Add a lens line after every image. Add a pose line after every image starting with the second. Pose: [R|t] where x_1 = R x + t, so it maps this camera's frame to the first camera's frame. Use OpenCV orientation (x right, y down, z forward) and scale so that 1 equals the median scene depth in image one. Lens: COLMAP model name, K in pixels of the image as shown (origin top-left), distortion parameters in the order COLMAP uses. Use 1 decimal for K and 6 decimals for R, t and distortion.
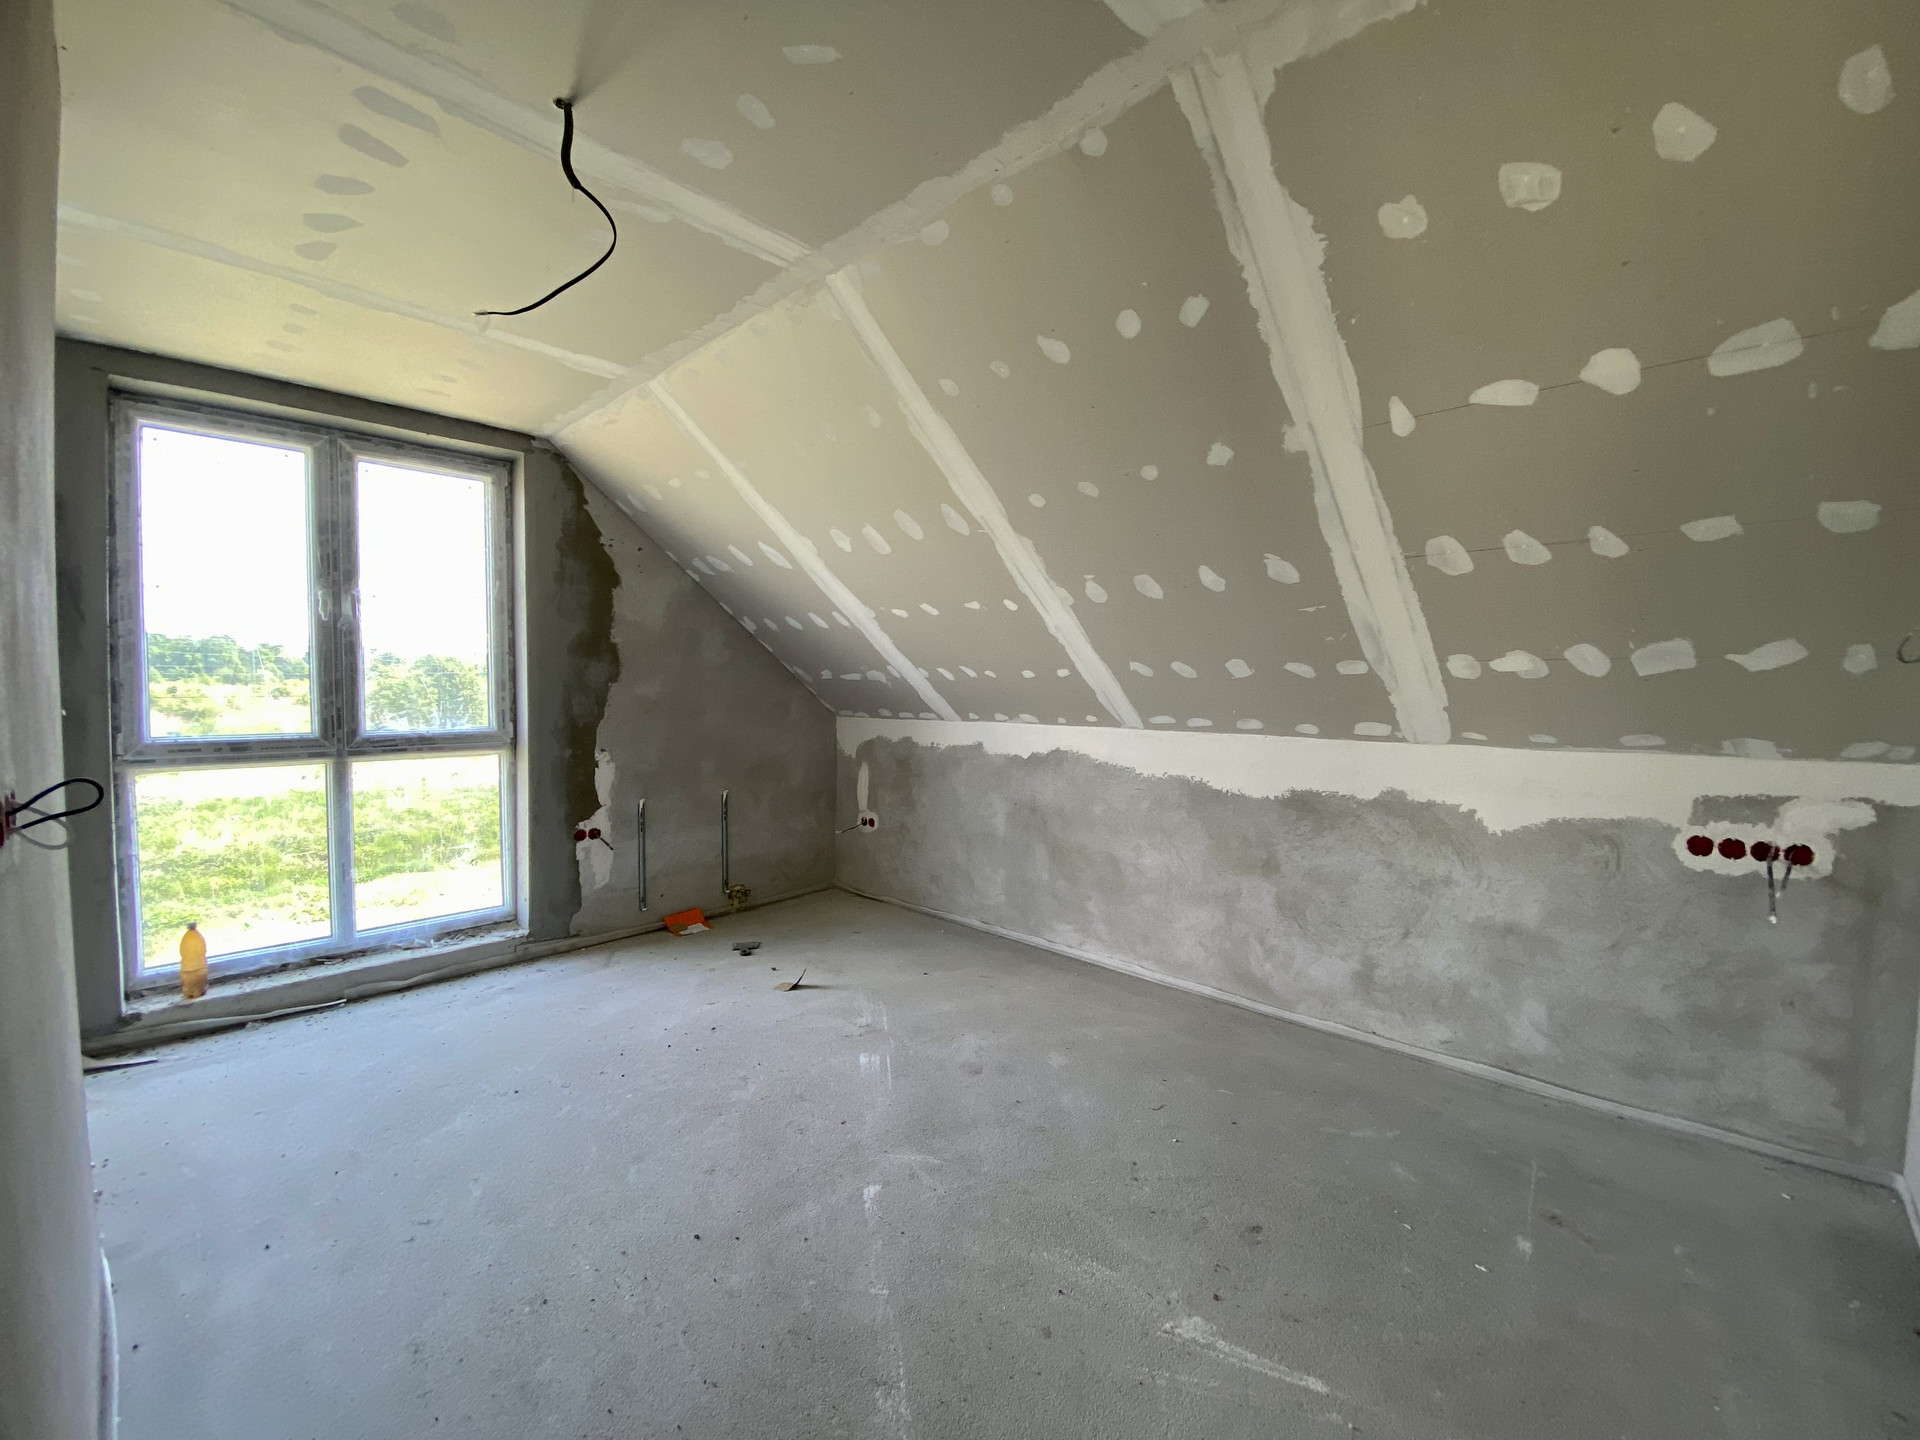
lens RADIAL K [[774.1, 0, 992.8], [0, 774.1, 710.7], [0, 0, 1]] dist [0.019935, -0.019766]
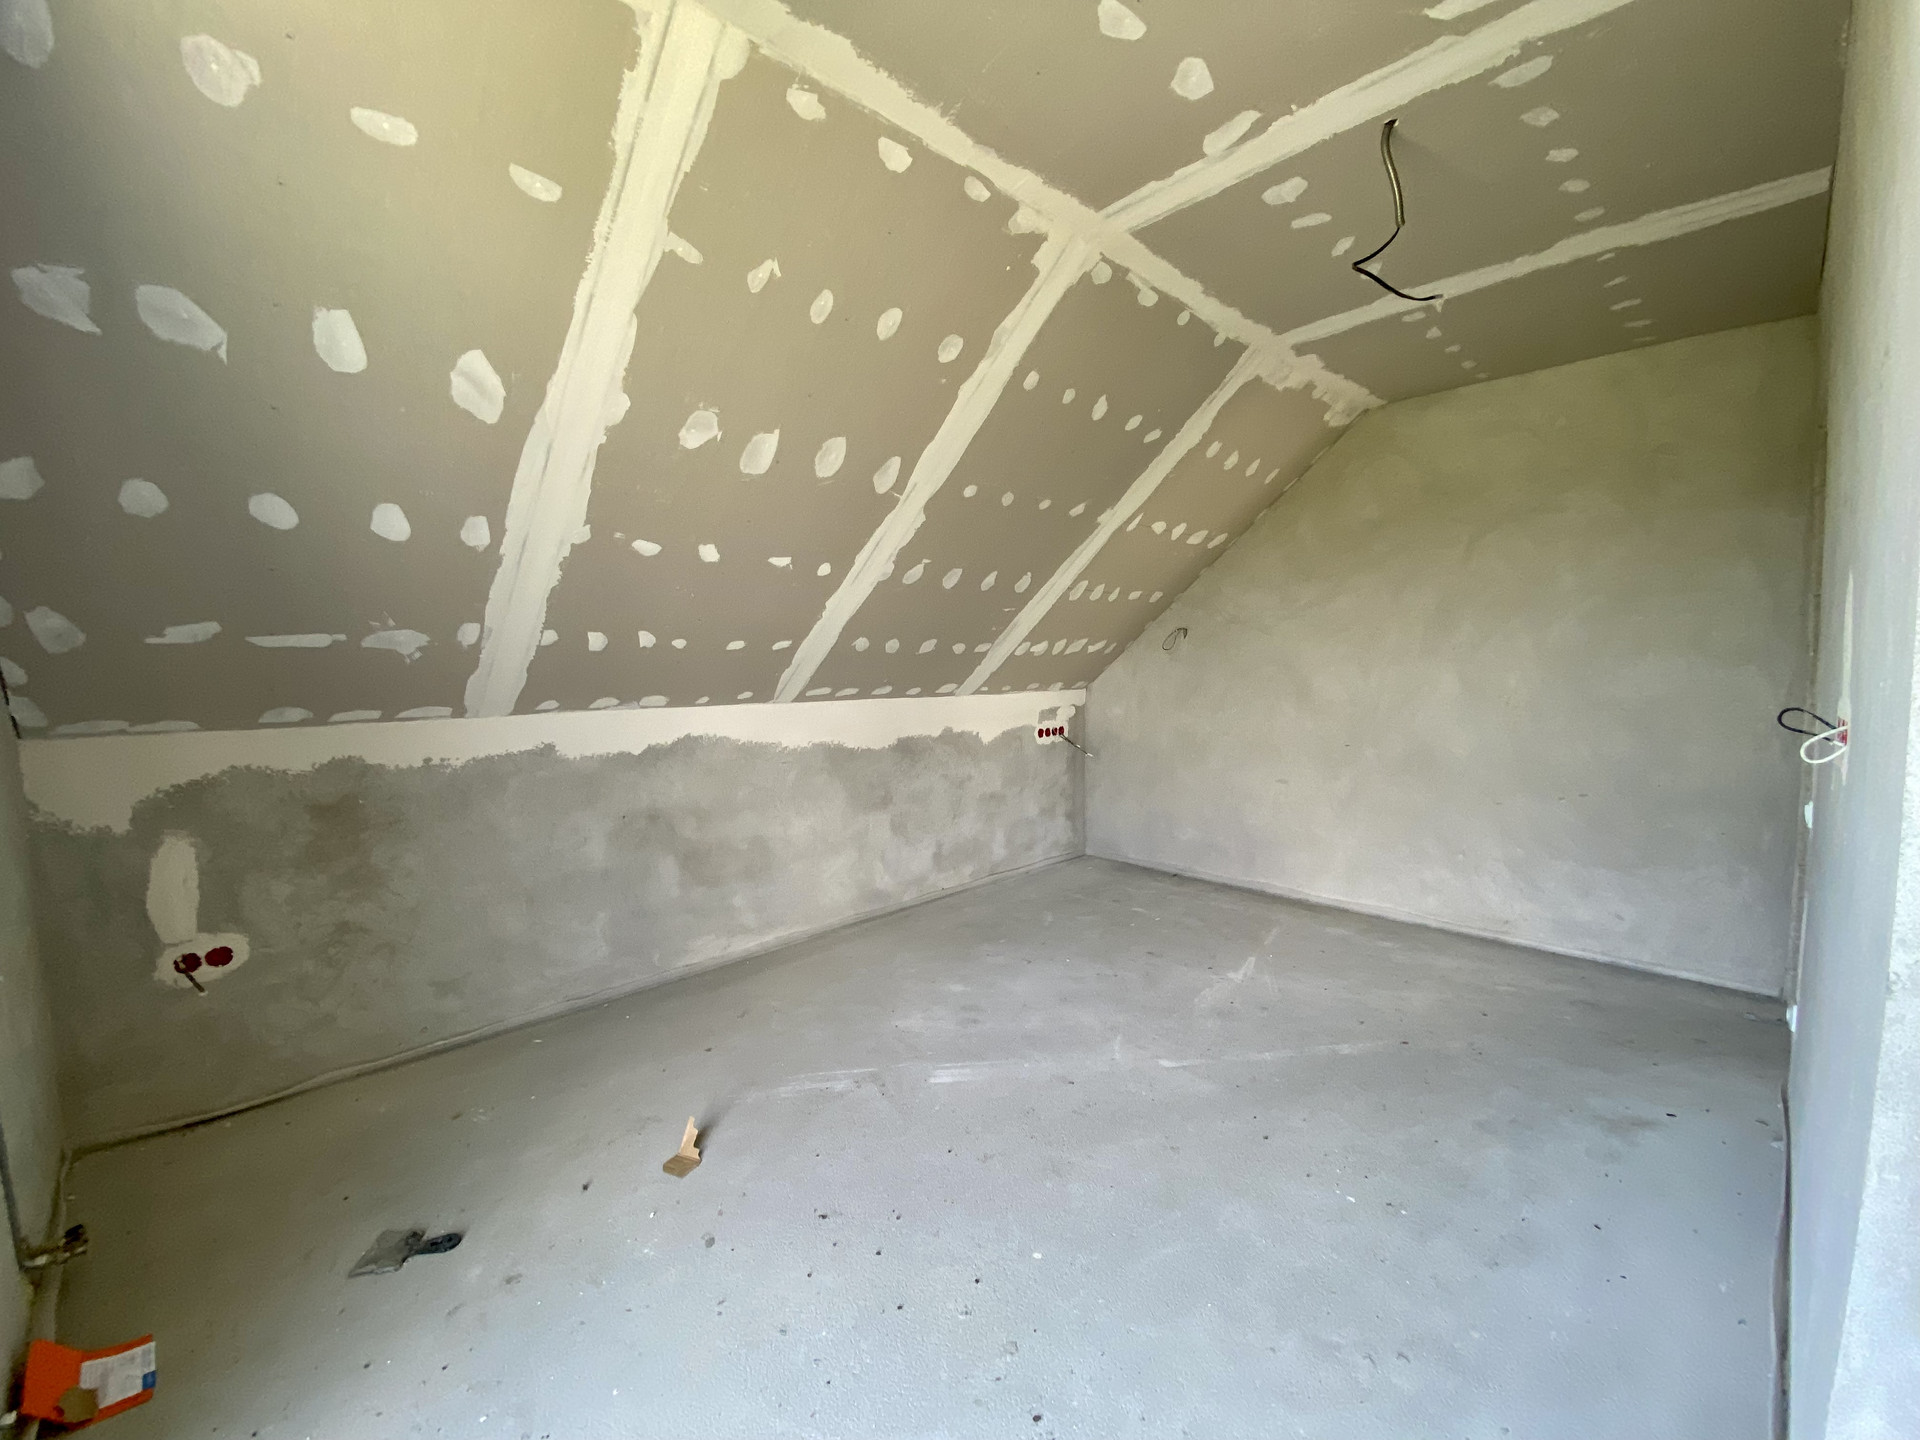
lens RADIAL K [[774.1, 0, 932.2], [0, 774.1, 718.7], [0, 0, 1]] dist [0.019935, -0.019766]
pose [[0.057256, -0.075260, 0.995519, -0.760228], [0.035431, 0.996680, 0.073310, -0.021619], [-0.997731, 0.031075, 0.059732, 0.707730]]
